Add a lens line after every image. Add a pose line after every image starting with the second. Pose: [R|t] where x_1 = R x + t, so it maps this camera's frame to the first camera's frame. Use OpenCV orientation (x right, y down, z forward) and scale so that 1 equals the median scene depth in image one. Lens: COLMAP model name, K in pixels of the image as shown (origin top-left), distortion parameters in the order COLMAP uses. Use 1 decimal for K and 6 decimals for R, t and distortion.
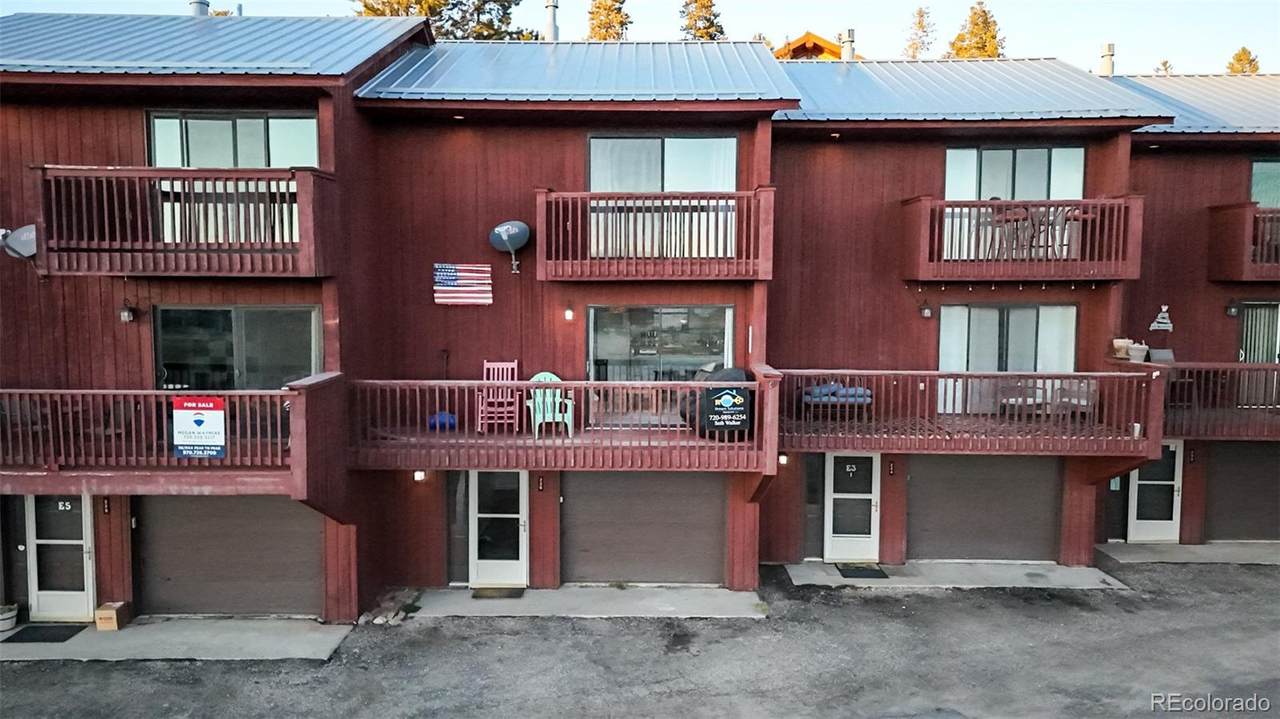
lens RADIAL K [[900.7, 0, 638.8], [0, 900.7, 359.9], [0, 0, 1]] dist [0.033646, -0.002875]
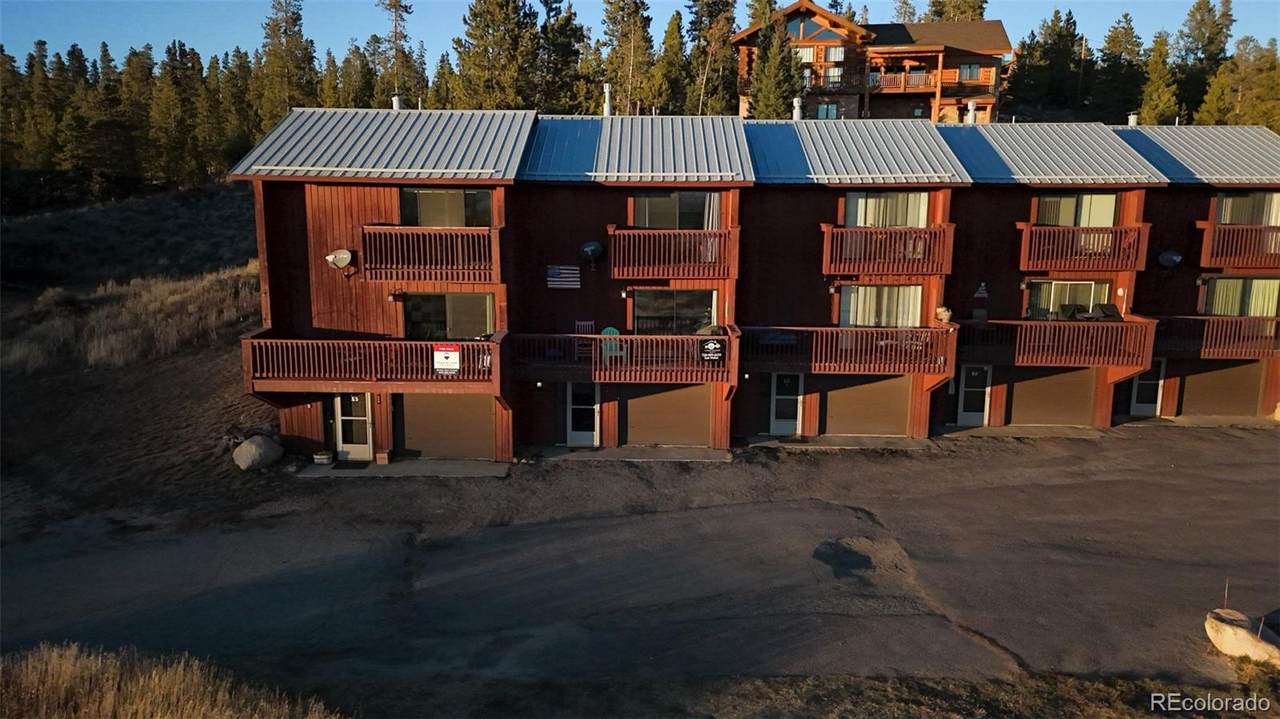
lens RADIAL K [[905.0, 0, 642.4], [0, 905.0, 359.4], [0, 0, 1]] dist [0.054290, 0.000899]
pose [[0.999989, 0.004606, -0.001267, -0.041993], [-0.004452, 0.994742, 0.102313, -0.116037], [0.001732, -0.102306, 0.994751, -0.855826]]
